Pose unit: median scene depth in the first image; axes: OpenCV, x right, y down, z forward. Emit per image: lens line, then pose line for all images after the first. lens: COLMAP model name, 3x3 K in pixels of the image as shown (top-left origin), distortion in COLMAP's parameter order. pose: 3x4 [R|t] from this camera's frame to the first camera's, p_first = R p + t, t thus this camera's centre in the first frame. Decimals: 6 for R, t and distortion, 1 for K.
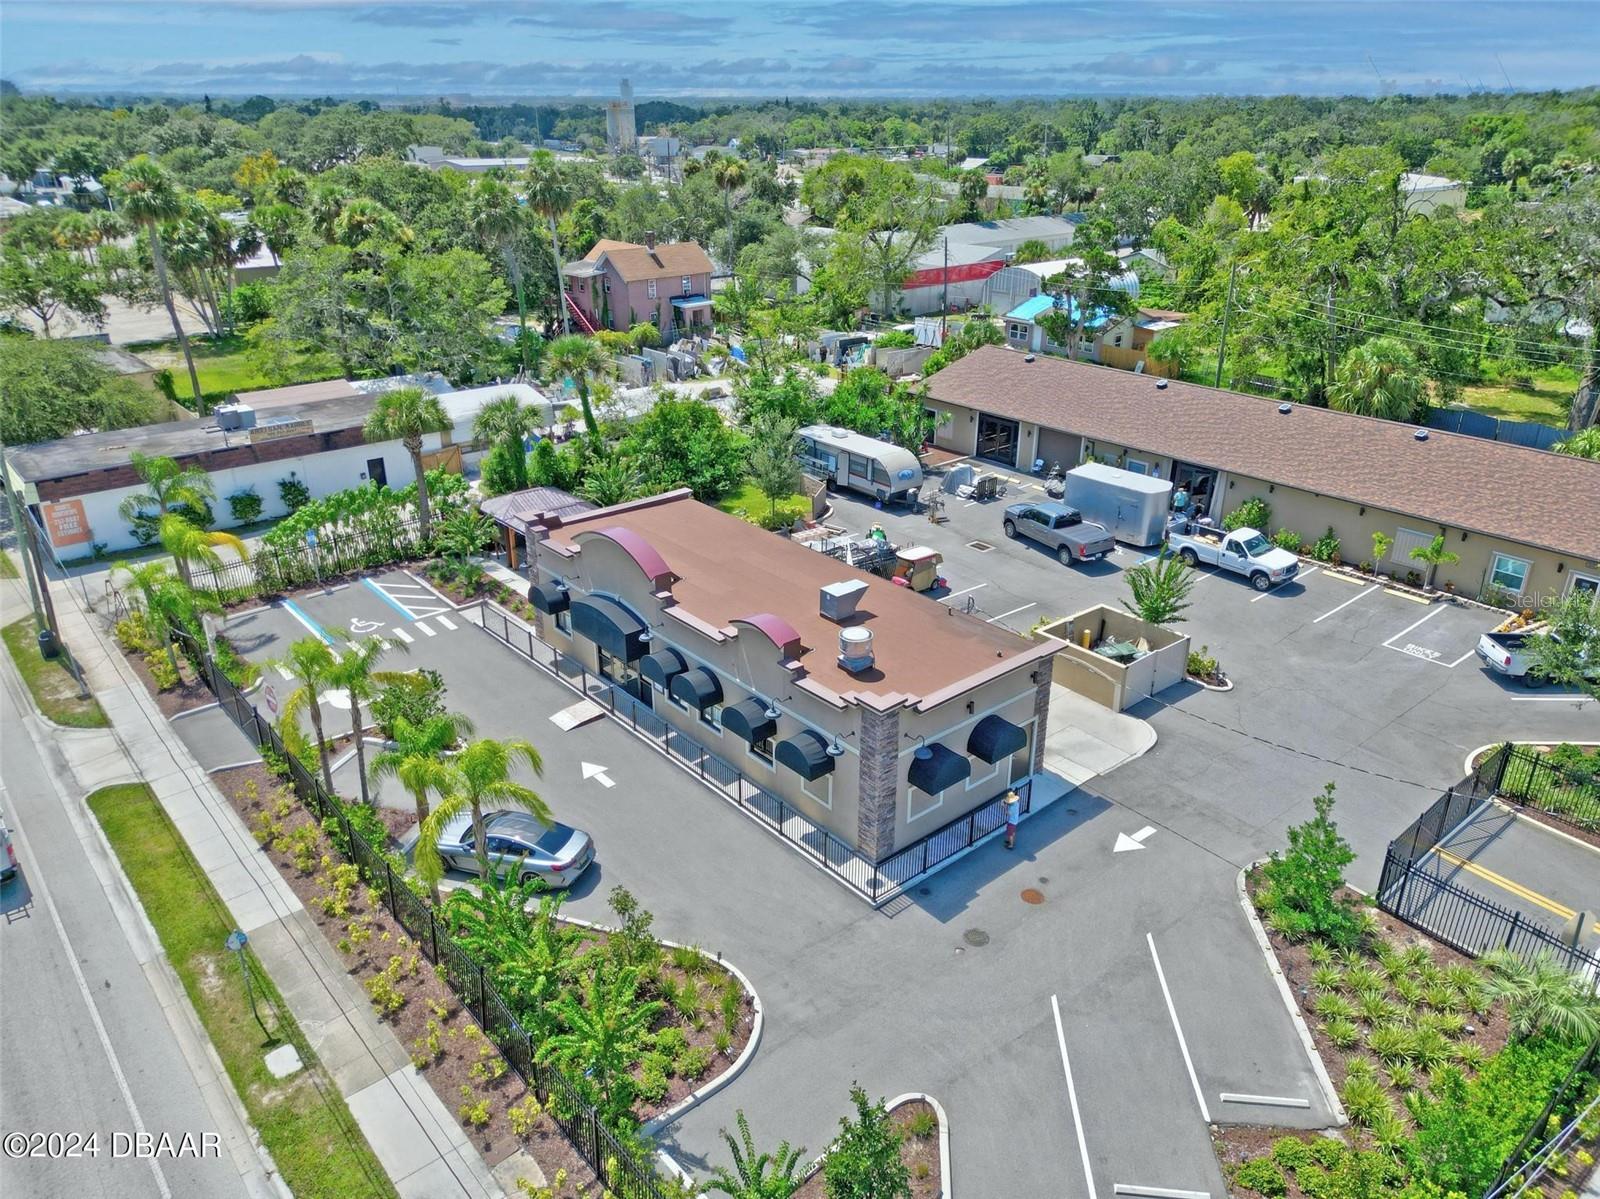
lens RADIAL K [[1121.2, 0, 796.7], [0, 1121.2, 596.3], [0, 0, 1]] dist [0.068325, -0.062658]
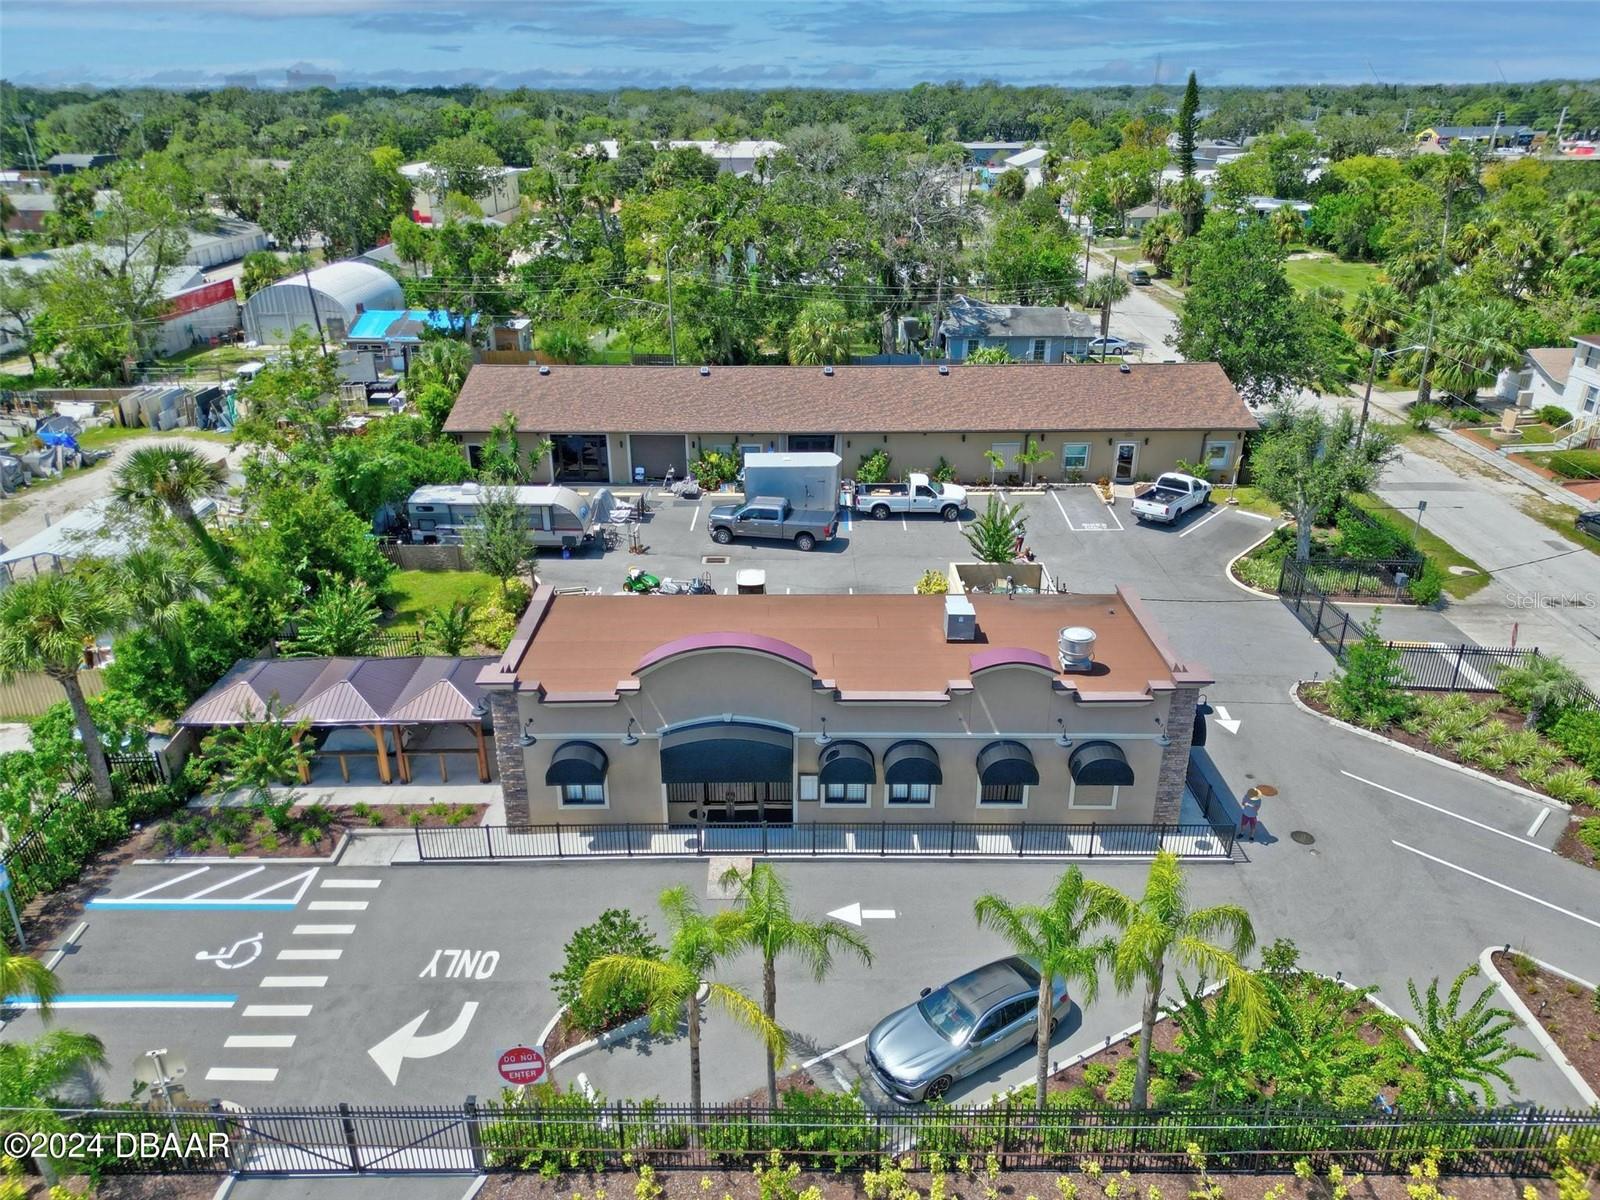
lens RADIAL K [[1121.2, 0, 795.5], [0, 1121.2, 606.8], [0, 0, 1]] dist [0.068325, -0.062658]
pose [[0.650865, -0.317759, 0.689496, -0.517676], [0.308466, 0.940536, 0.142270, -0.135903], [-0.693703, 0.120087, 0.710180, 0.306745]]
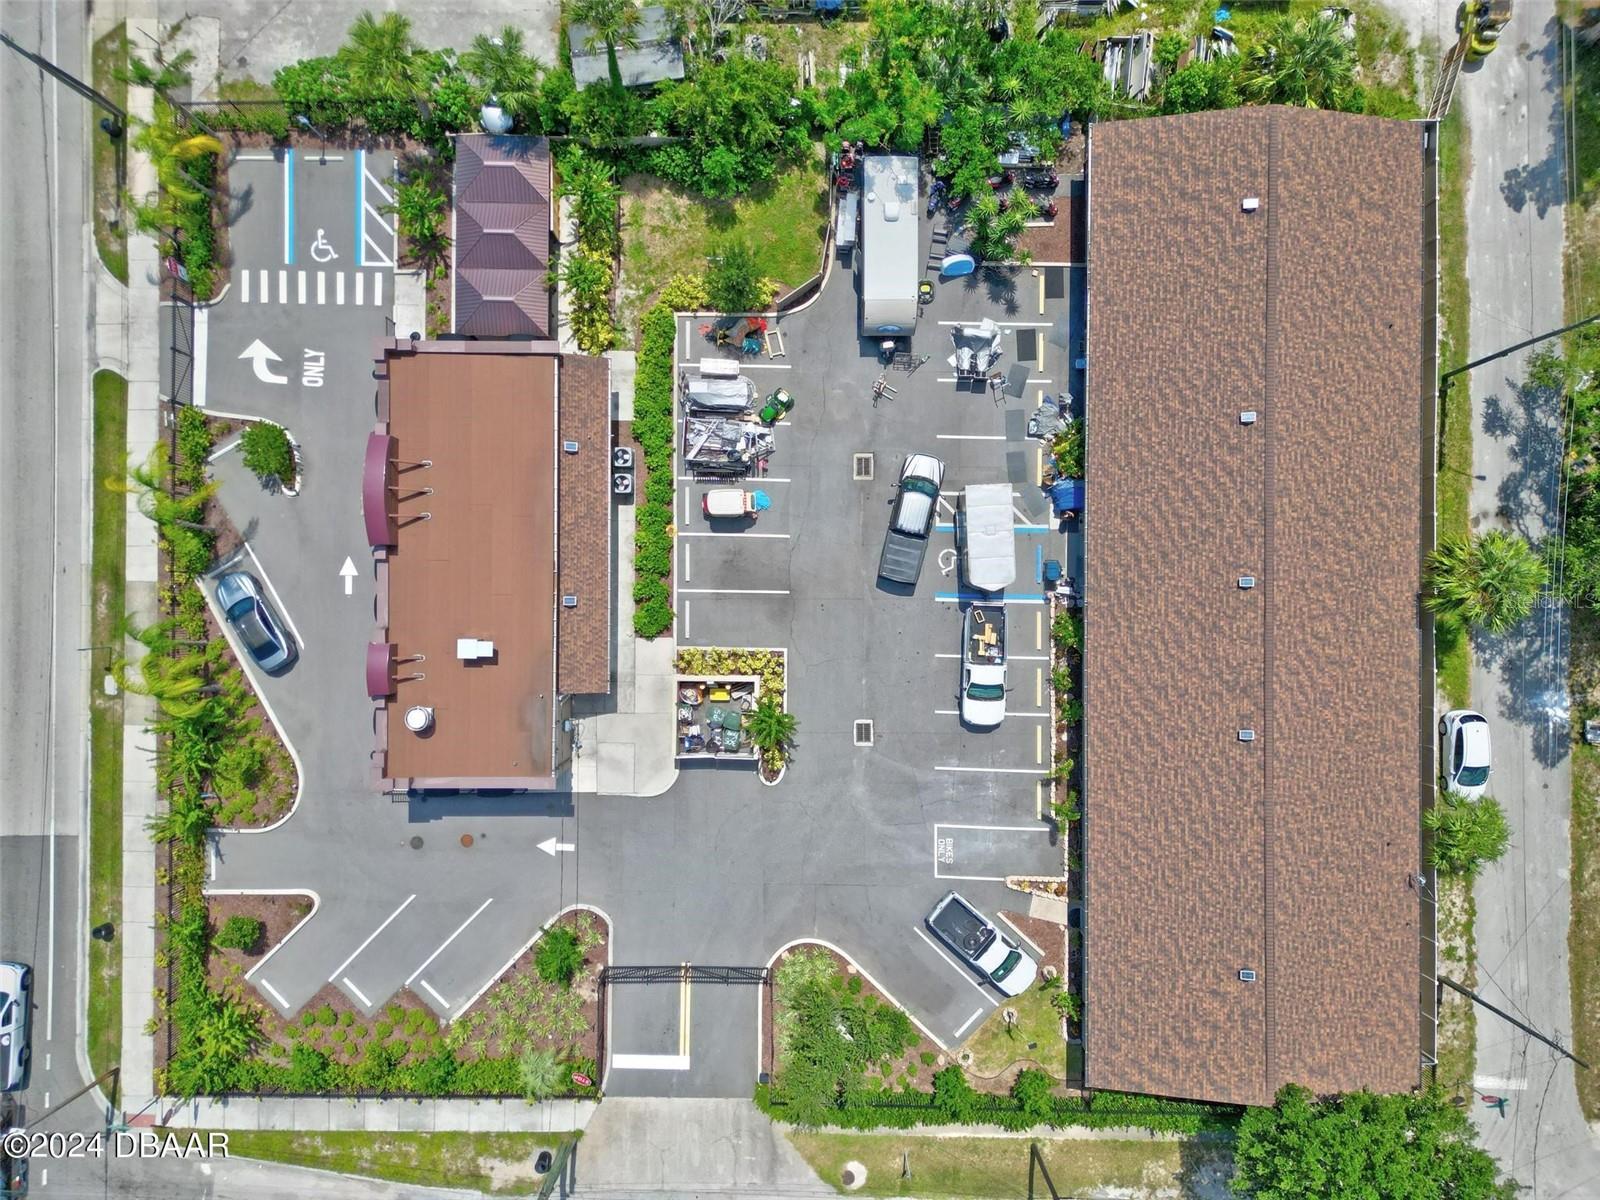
lens RADIAL K [[1121.2, 0, 802.2], [0, 1121.2, 601.9], [0, 0, 1]] dist [0.068325, -0.062658]
pose [[0.755357, 0.655295, -0.004914, 0.230364], [-0.261744, 0.308570, 0.914481, -1.013852], [0.600771, -0.689473, 0.404600, 0.531061]]
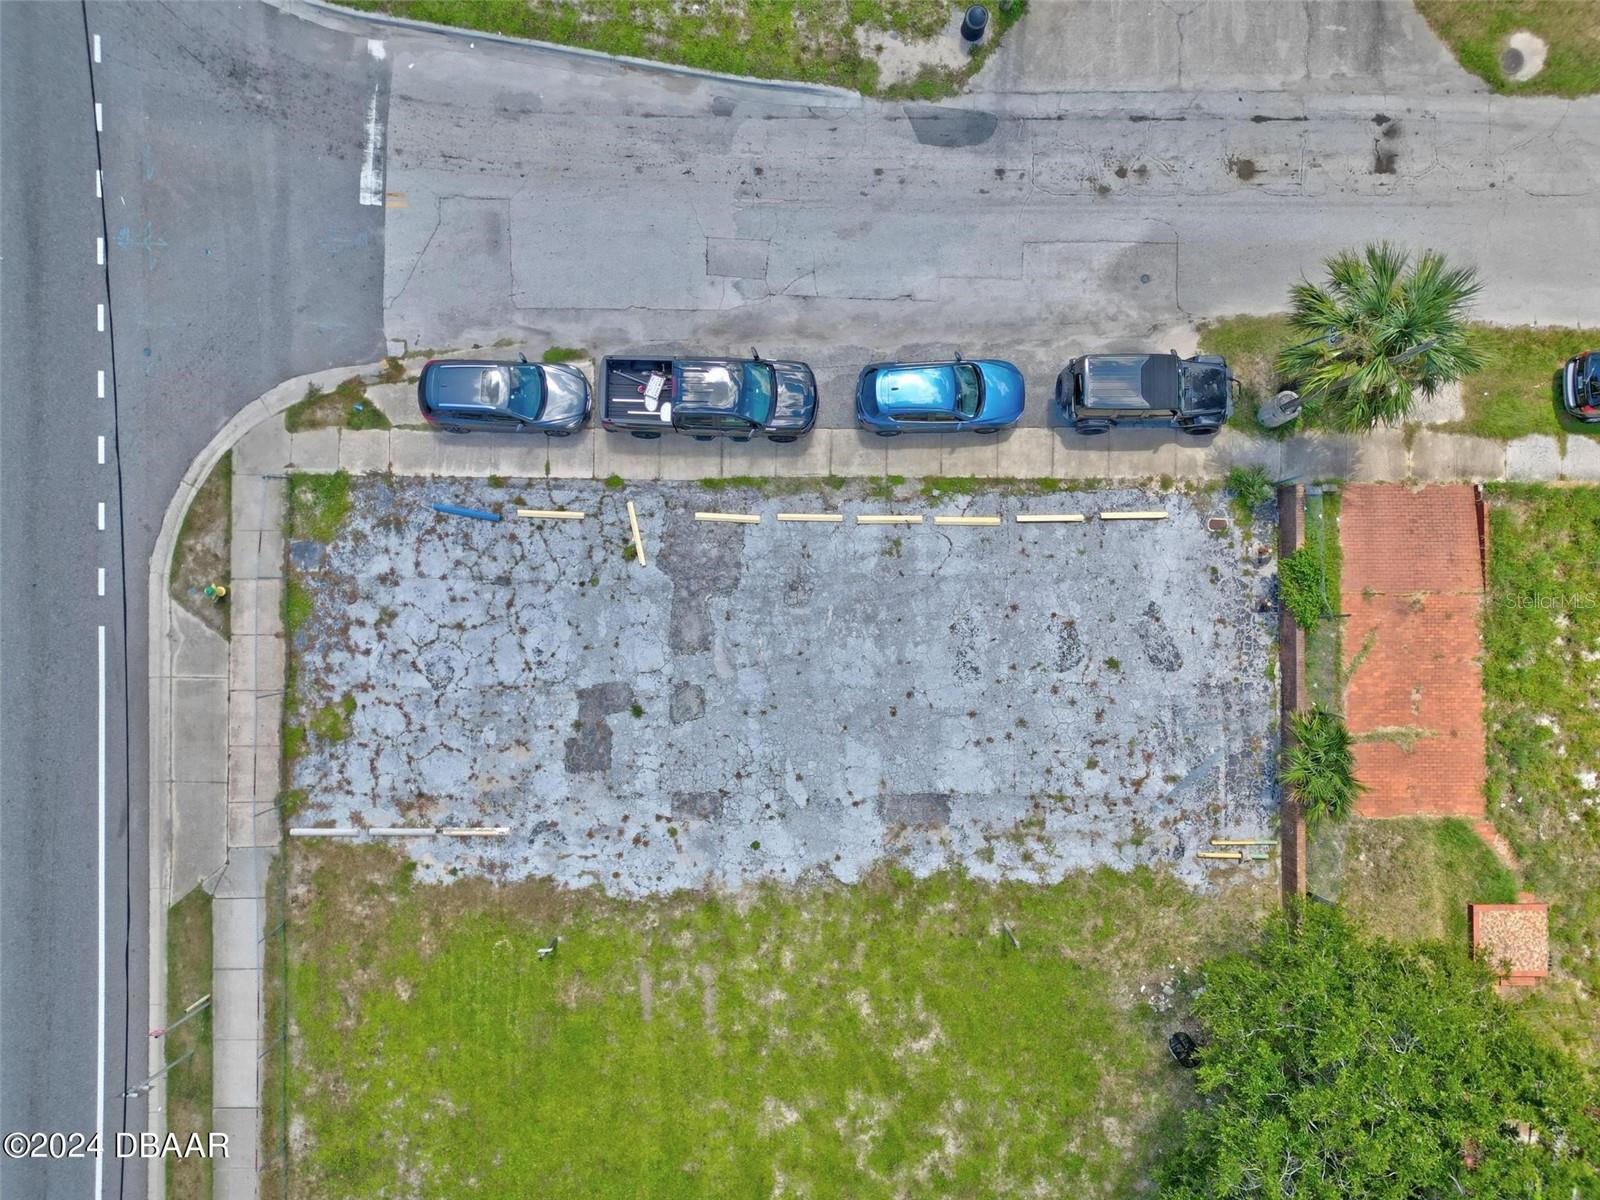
lens RADIAL K [[1121.2, 0, 790.4], [0, 1121.2, 602.4], [0, 0, 1]] dist [0.068325, -0.062658]
pose [[0.758956, 0.651140, -0.001649, 0.525080], [-0.257410, 0.302356, 0.917780, -0.210870], [0.598102, -0.696131, 0.397085, -0.081785]]
